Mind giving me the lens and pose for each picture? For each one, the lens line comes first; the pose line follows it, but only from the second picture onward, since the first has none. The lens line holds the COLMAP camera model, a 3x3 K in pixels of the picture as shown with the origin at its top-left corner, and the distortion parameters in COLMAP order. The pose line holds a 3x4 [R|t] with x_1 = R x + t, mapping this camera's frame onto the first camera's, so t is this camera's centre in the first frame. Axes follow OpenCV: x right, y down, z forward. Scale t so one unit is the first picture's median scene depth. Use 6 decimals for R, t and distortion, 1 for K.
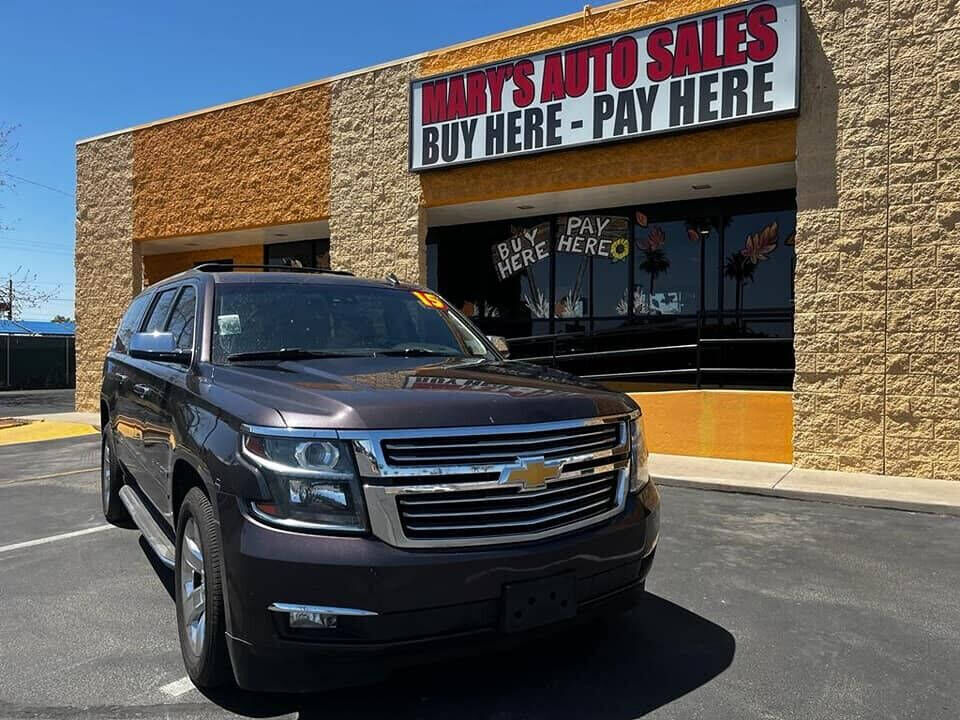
lens RADIAL K [[669.9, 0, 497.8], [0, 669.9, 358.7], [0, 0, 1]] dist [0.035078, -0.057060]
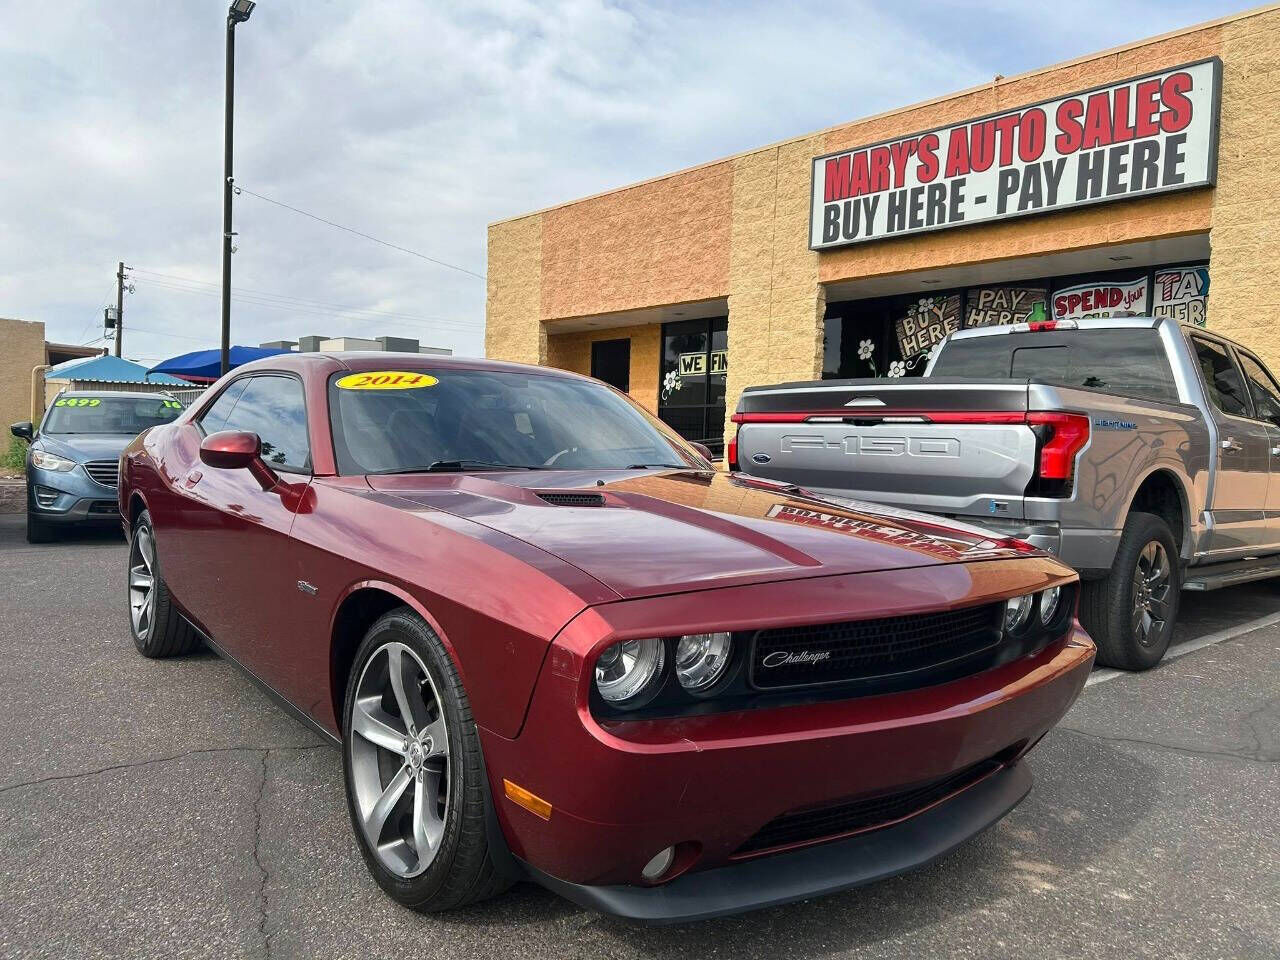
lens RADIAL K [[918.4, 0, 639.6], [0, 918.4, 497.4], [0, 0, 1]] dist [-0.005405, -0.007443]
pose [[0.948290, 0.042133, -0.314596, 0.082252], [-0.030511, 0.998661, 0.041778, 0.044753], [0.315935, -0.030019, 0.948306, -0.430544]]
